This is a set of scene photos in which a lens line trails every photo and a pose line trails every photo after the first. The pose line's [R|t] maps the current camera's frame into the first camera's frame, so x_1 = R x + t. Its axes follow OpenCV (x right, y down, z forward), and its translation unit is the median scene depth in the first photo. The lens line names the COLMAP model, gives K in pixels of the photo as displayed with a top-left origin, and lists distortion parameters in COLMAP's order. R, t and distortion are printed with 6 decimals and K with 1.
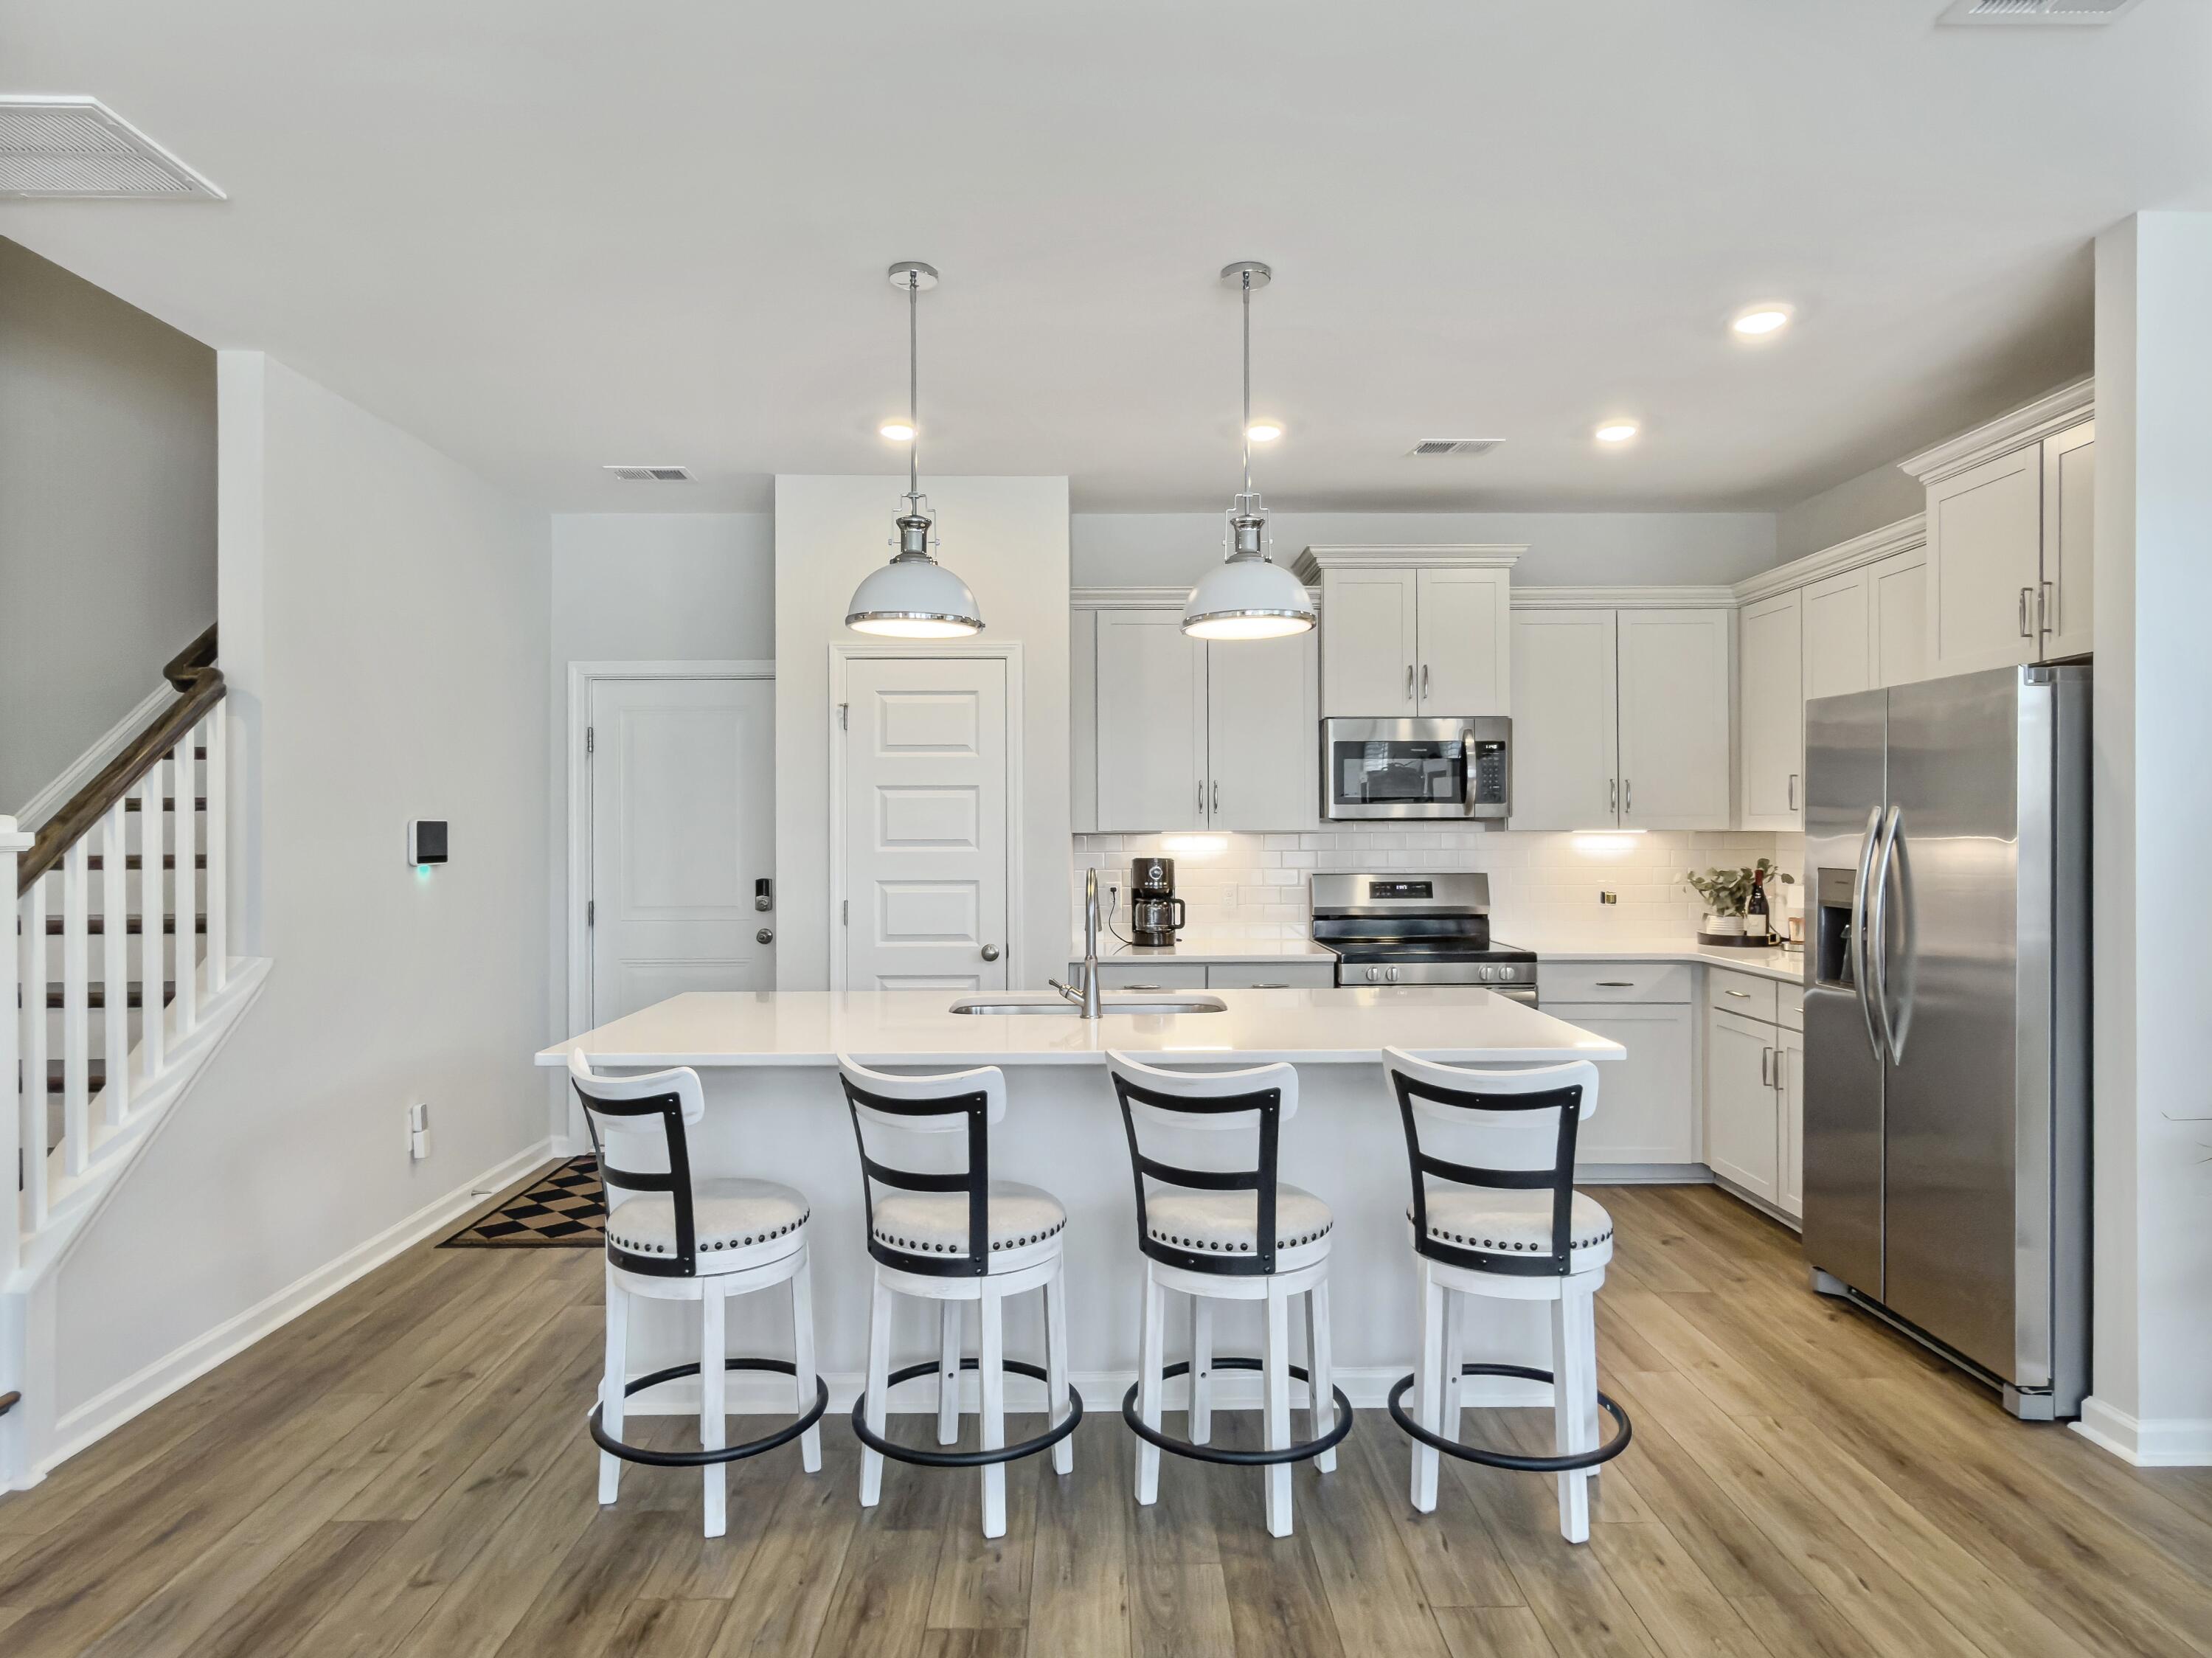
lens RADIAL K [[1317.0, 0, 1103.0], [0, 1317.0, 834.5], [0, 0, 1]] dist [0.003462, -0.002380]
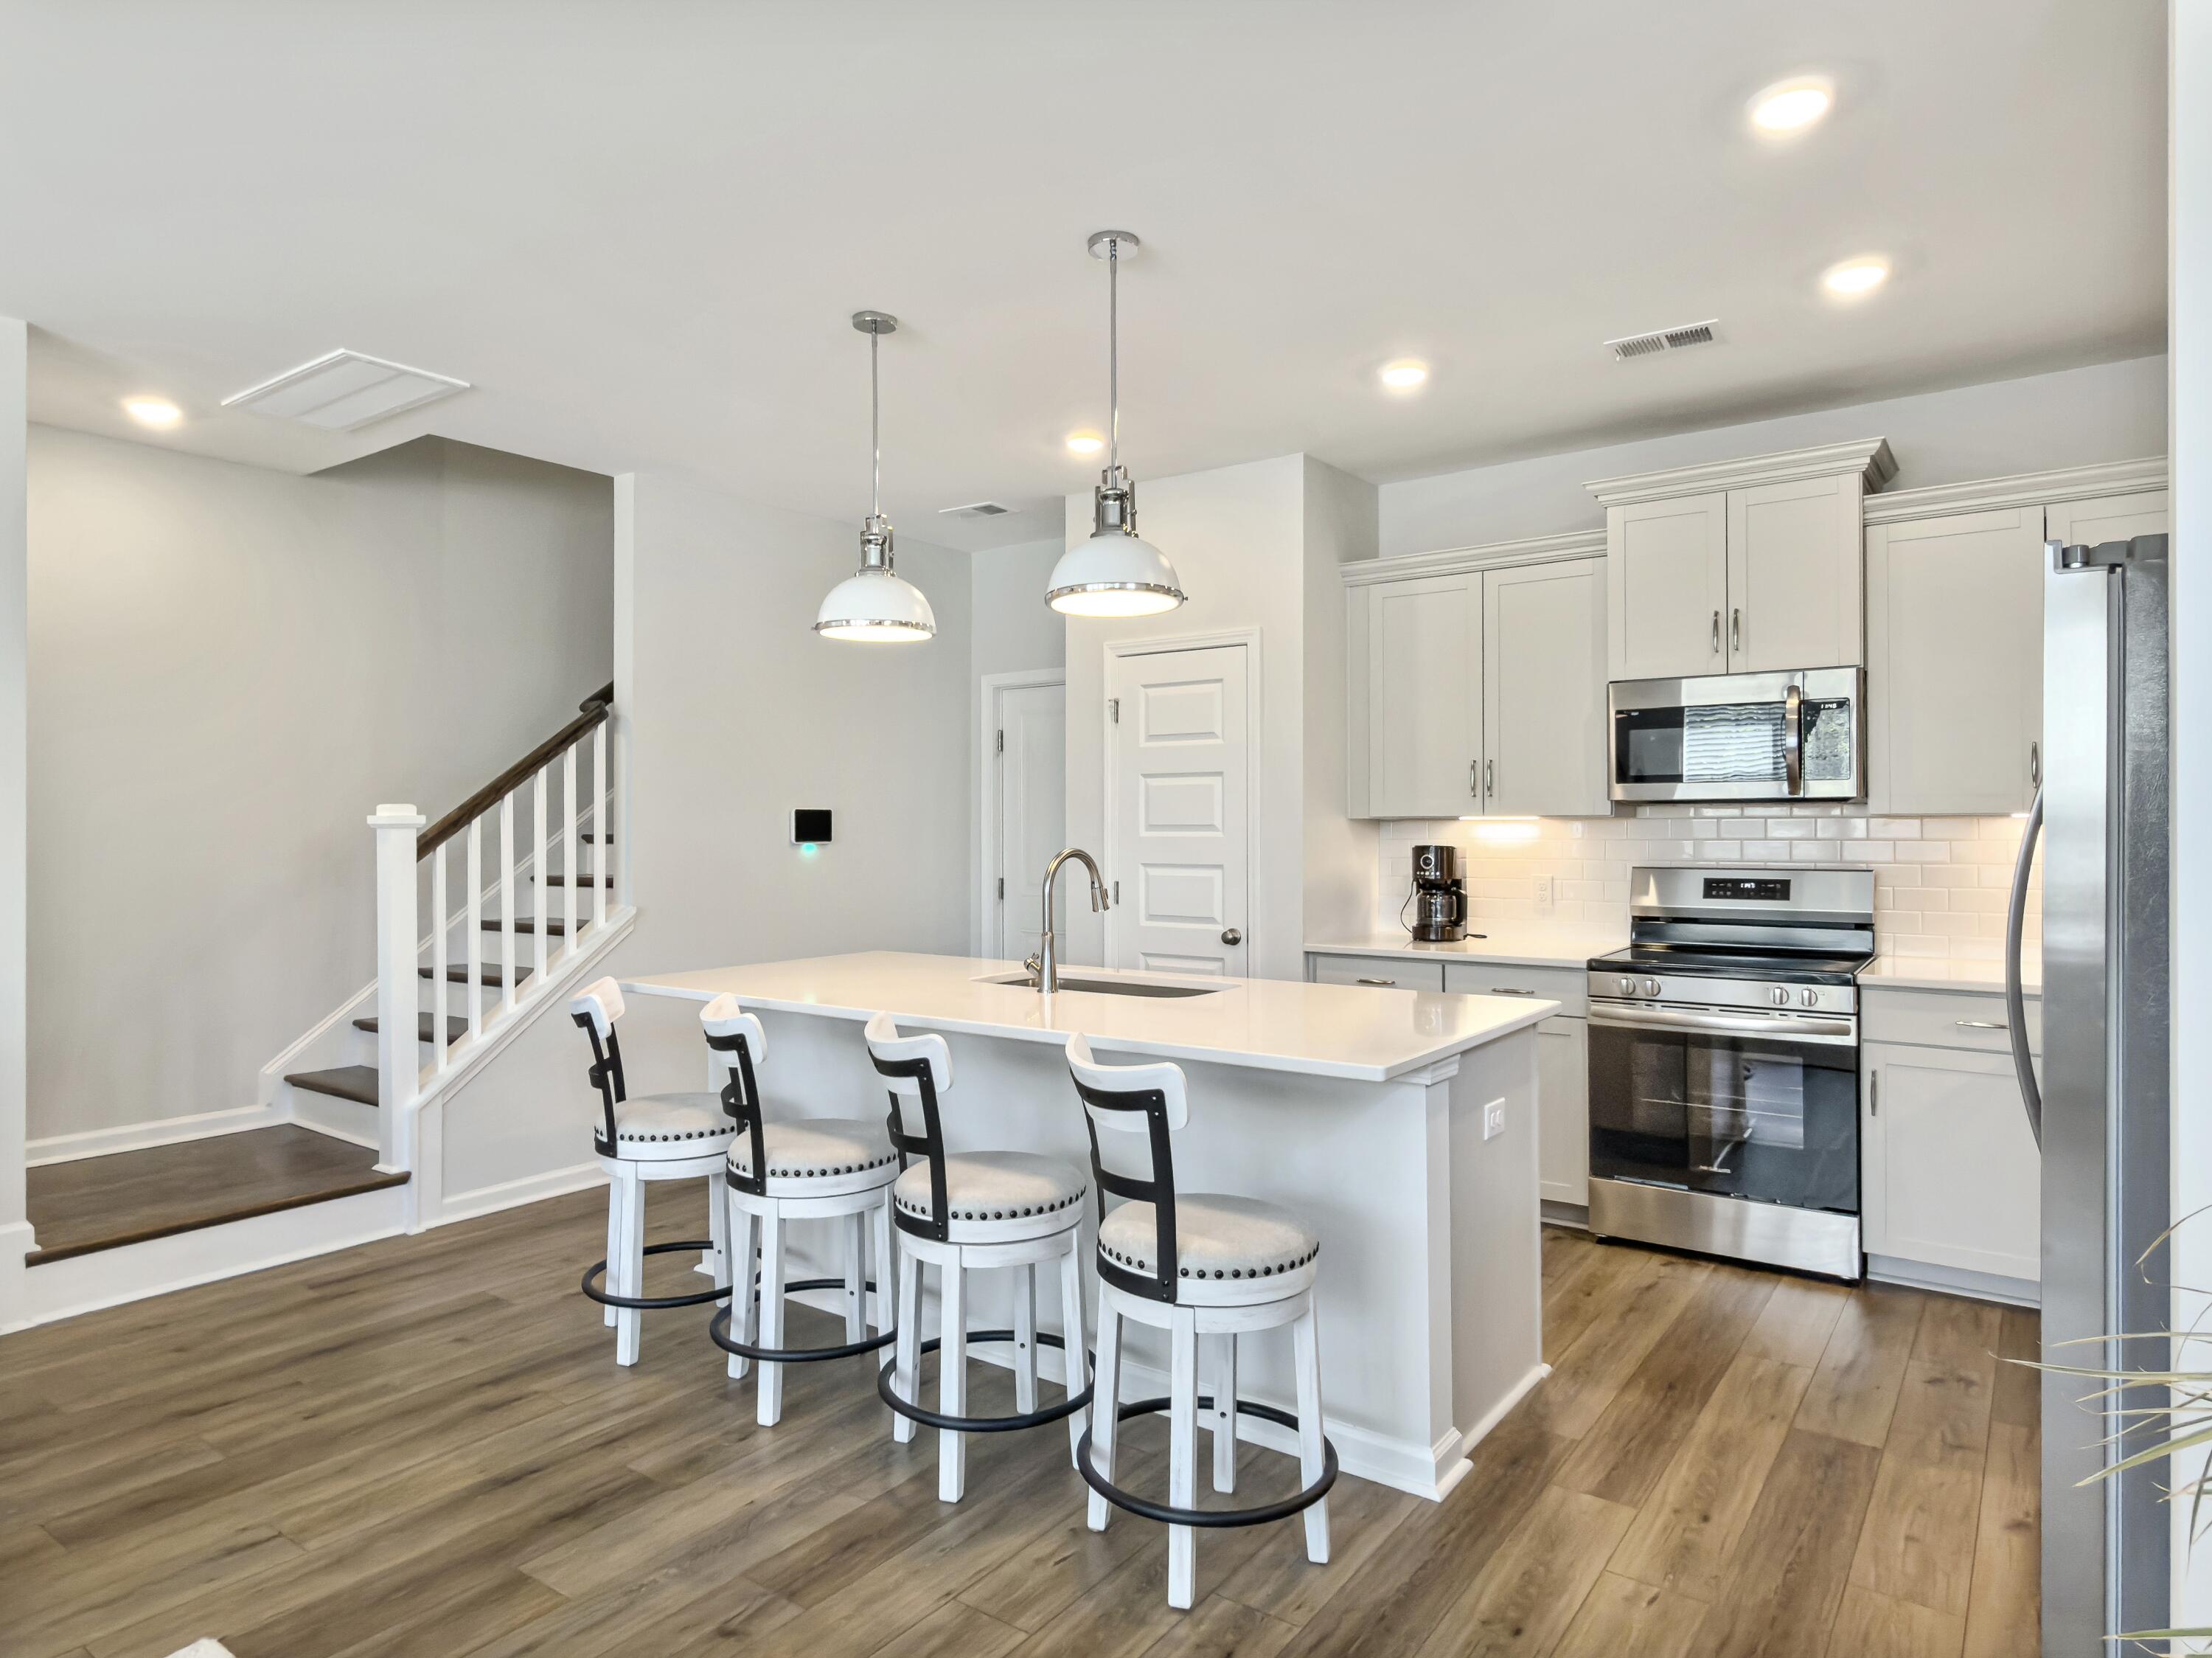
lens RADIAL K [[1317.3, 0, 1098.4], [0, 1317.3, 826.3], [0, 0, 1]] dist [0.003462, -0.002380]
pose [[0.801405, 0.000927, -0.598121, 0.473603], [-0.002224, 0.999997, -0.001430, 0.007032], [0.598117, 0.002476, 0.801405, 0.142662]]
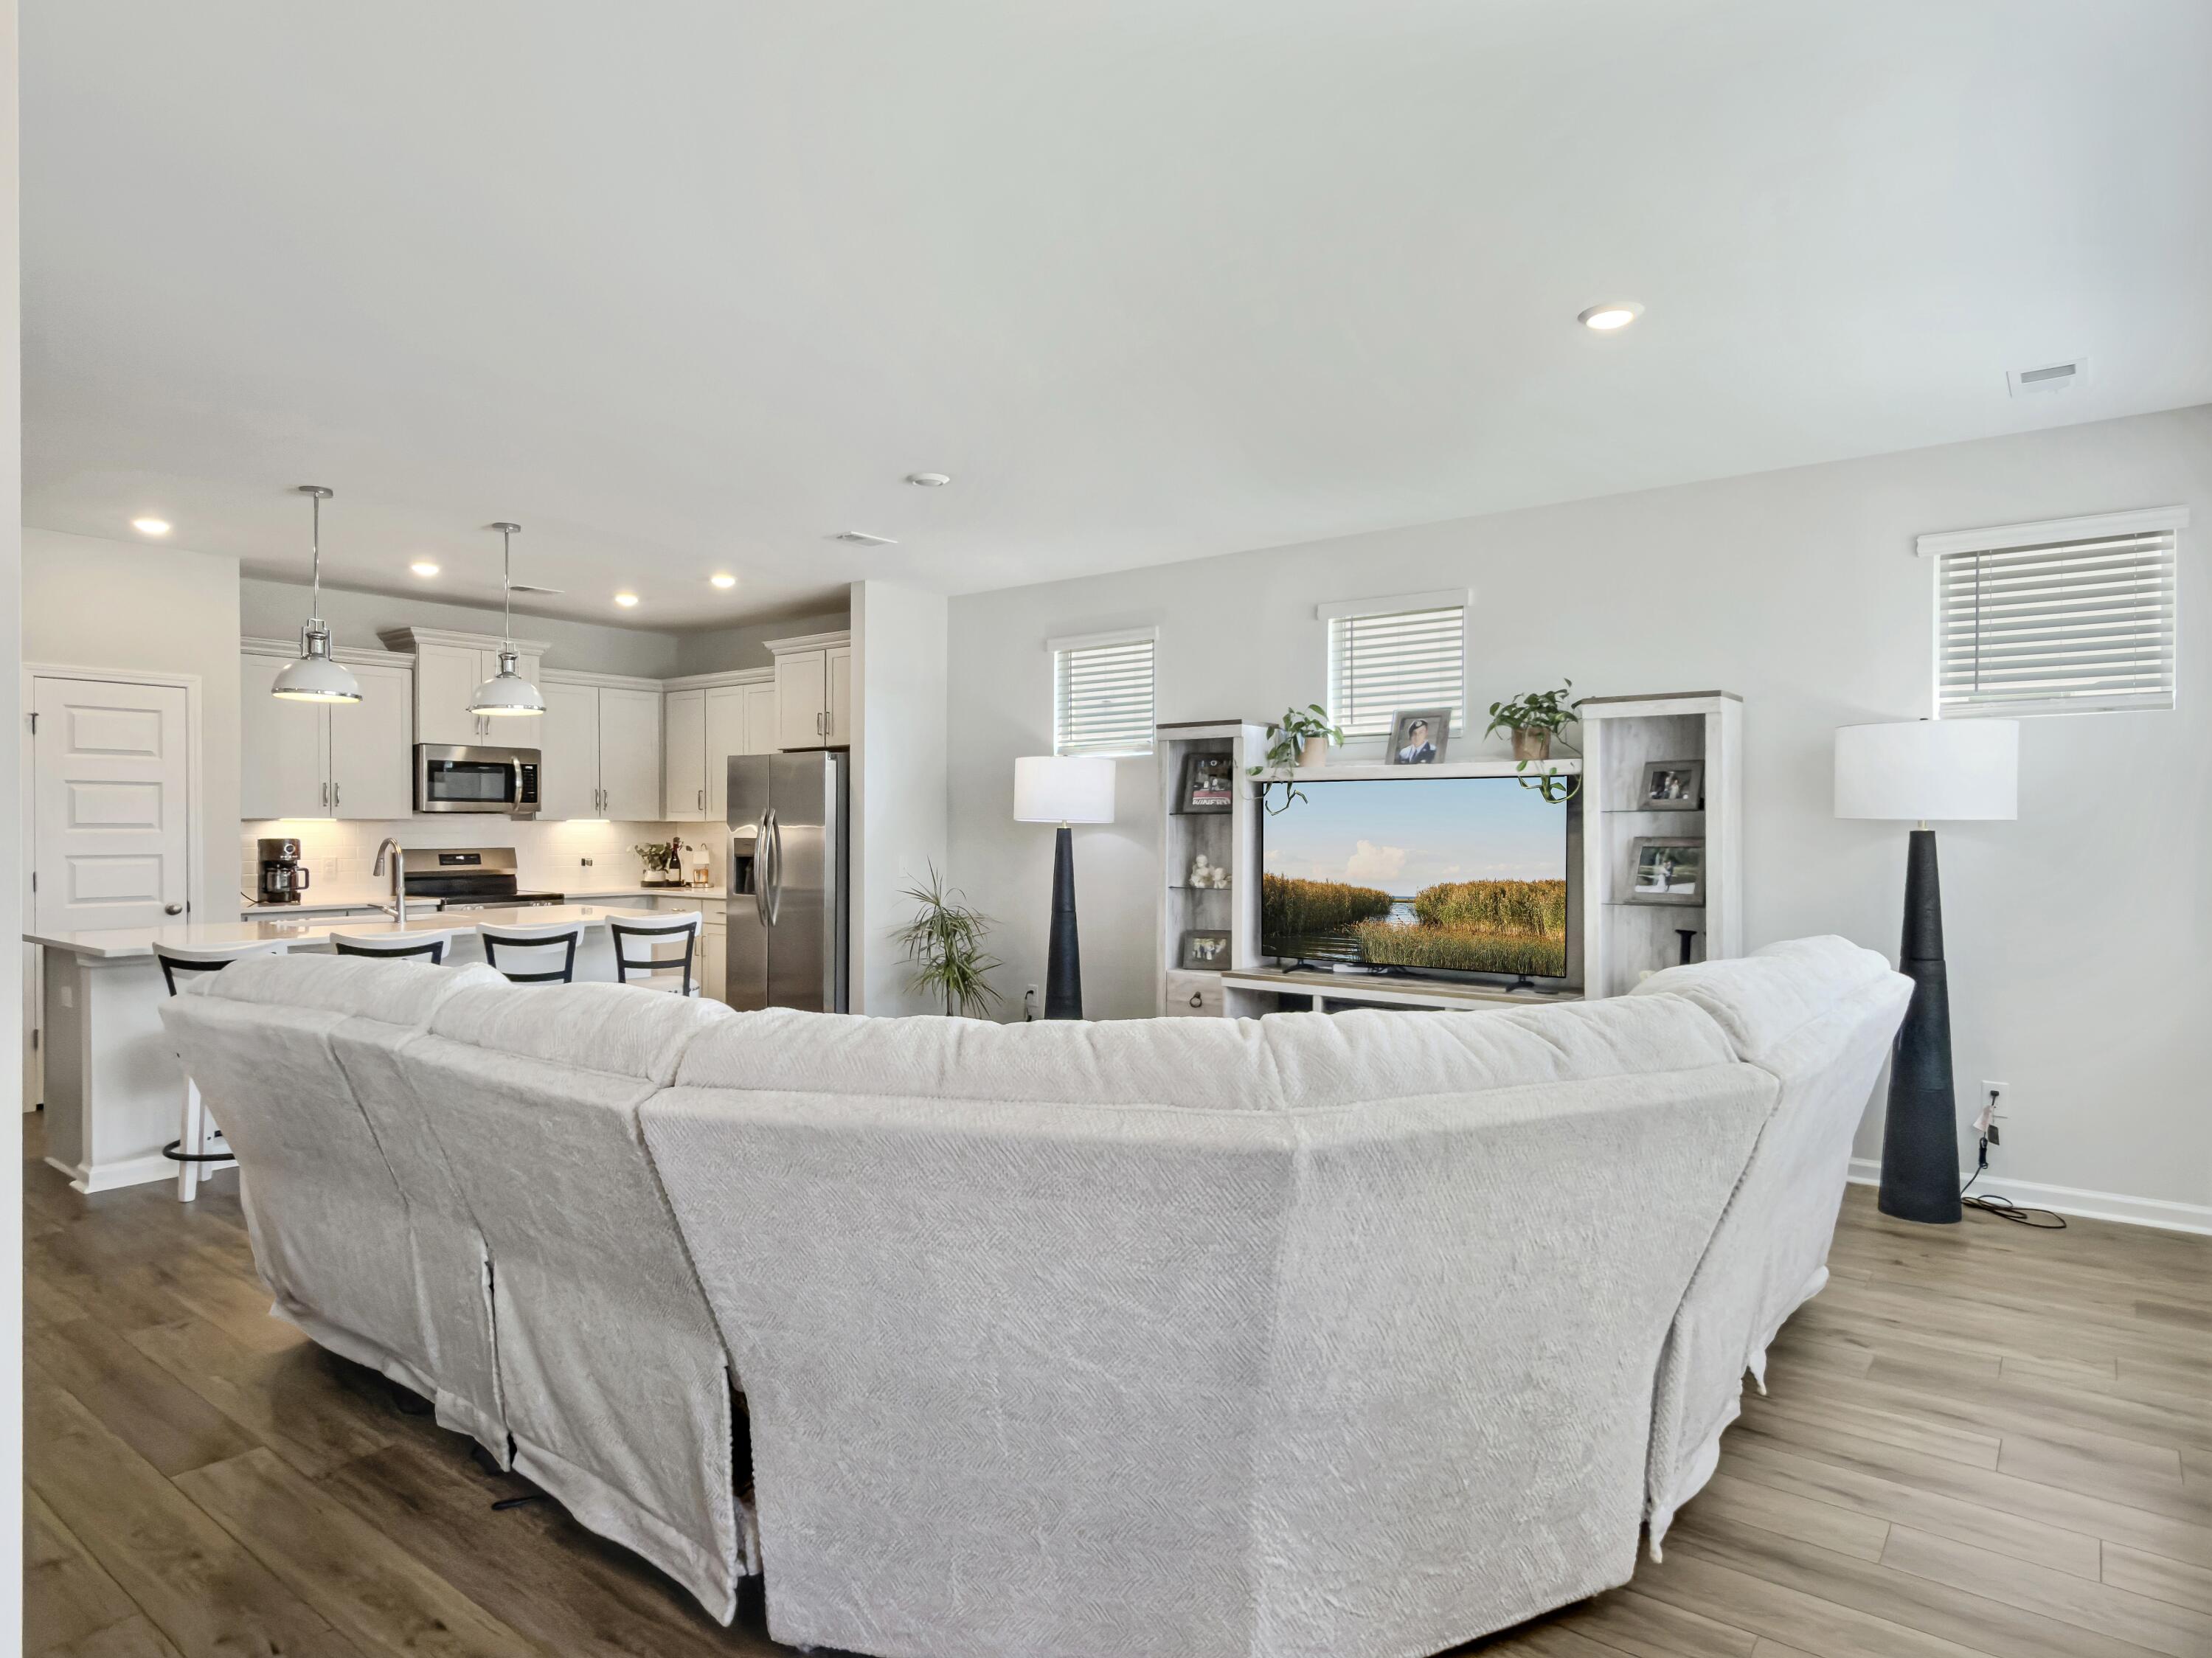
lens RADIAL K [[1317.0, 0, 1104.1], [0, 1317.0, 825.2], [0, 0, 1]] dist [0.003462, -0.002380]
pose [[0.624382, 0.004114, 0.781108, -0.586008], [-0.000514, 0.999988, -0.004855, 0.012428], [-0.781119, 0.002630, 0.624377, -0.609949]]
